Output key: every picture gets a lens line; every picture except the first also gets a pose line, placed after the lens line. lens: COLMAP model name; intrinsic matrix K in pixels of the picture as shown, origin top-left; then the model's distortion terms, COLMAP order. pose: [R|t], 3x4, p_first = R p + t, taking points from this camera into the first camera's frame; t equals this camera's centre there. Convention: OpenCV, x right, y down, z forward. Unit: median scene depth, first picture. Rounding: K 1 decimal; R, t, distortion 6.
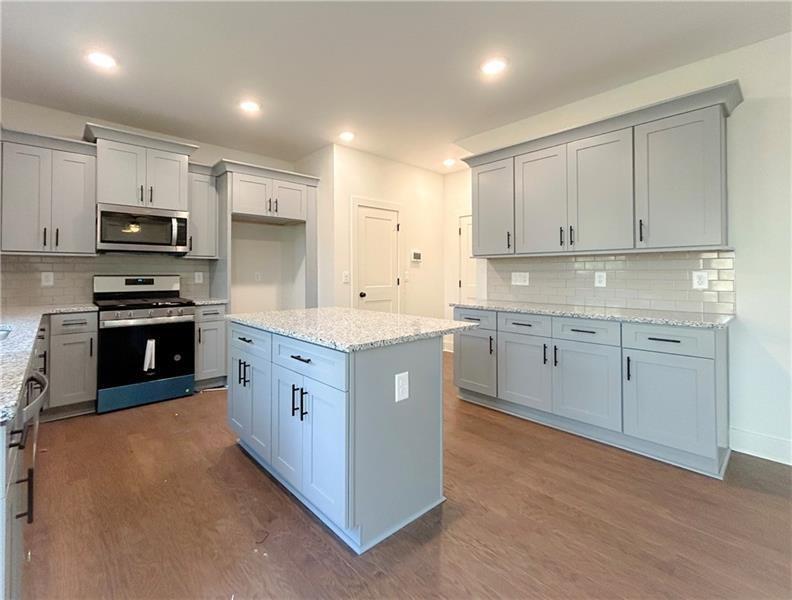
lens RADIAL K [[363.5, 0, 374.0], [0, 363.5, 268.3], [0, 0, 1]] dist [0.000148, -0.000019]
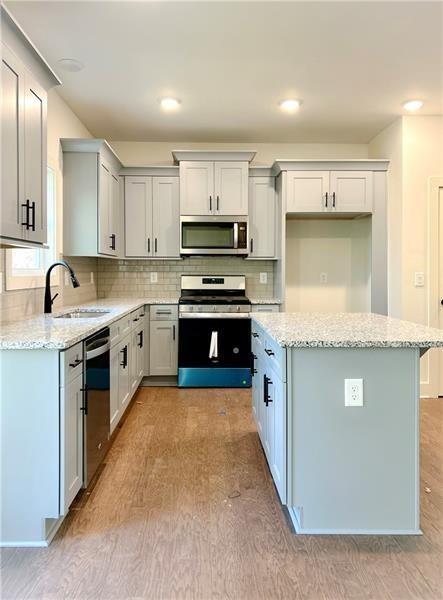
lens RADIAL K [[455.5, 0, 208.7], [0, 455.5, 276.2], [0, 0, 1]] dist [0.006262, -0.007880]
pose [[0.758027, 0.008847, -0.652163, 0.289050], [0.006207, 0.999765, 0.020777, -0.007876], [0.652194, -0.019797, 0.757794, -0.088500]]
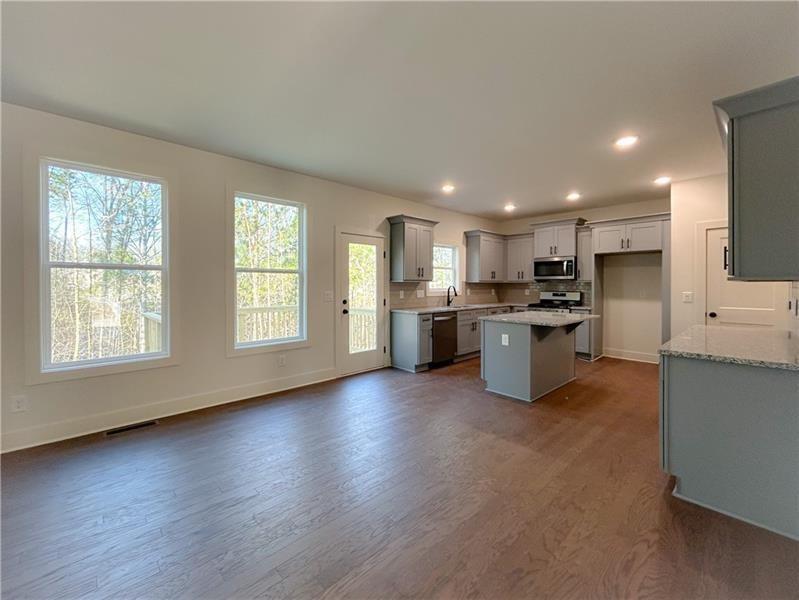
lens RADIAL K [[327.1, 0, 398.7], [0, 327.1, 285.7], [0, 0, 1]] dist [0.000008, -0.000006]
pose [[0.030420, 0.005455, -0.999522, 1.146891], [0.011447, 0.999918, 0.005806, -0.033568], [0.999472, -0.011619, 0.030355, 0.103609]]
